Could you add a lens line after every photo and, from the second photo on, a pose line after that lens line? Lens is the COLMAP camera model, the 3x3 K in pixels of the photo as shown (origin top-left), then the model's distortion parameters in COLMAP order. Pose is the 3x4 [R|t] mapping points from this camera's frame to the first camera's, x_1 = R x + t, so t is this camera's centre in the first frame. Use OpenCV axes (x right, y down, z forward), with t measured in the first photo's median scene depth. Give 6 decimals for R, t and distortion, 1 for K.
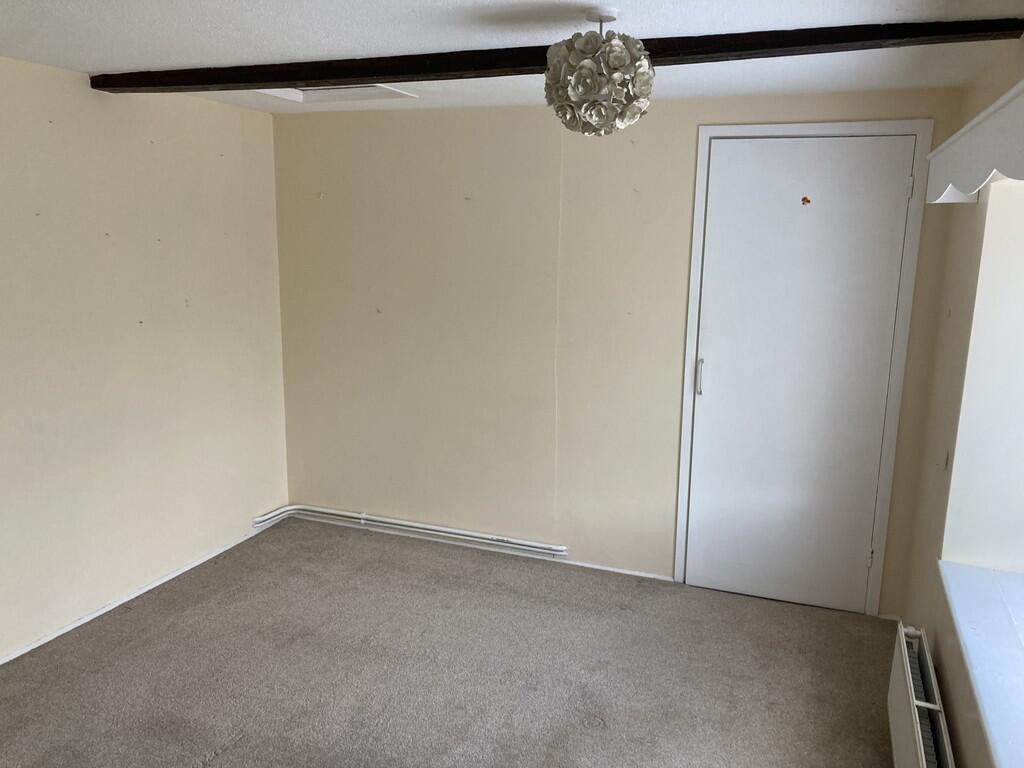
lens RADIAL K [[835.4, 0, 509.9], [0, 835.4, 390.8], [0, 0, 1]] dist [0.039692, -0.042713]
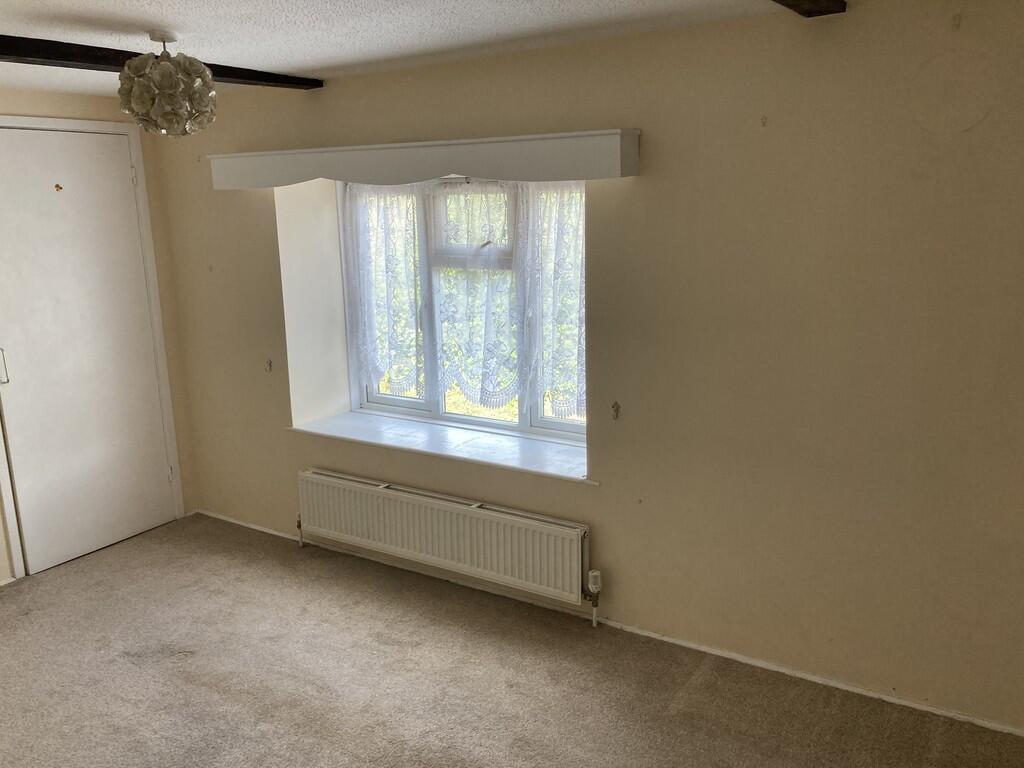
lens RADIAL K [[835.4, 0, 509.6], [0, 835.4, 381.2], [0, 0, 1]] dist [0.039692, -0.042713]
pose [[0.202065, -0.231182, 0.951696, -0.753419], [0.219844, 0.957649, 0.185950, -0.065411], [-0.954378, 0.171650, 0.244332, 0.231726]]
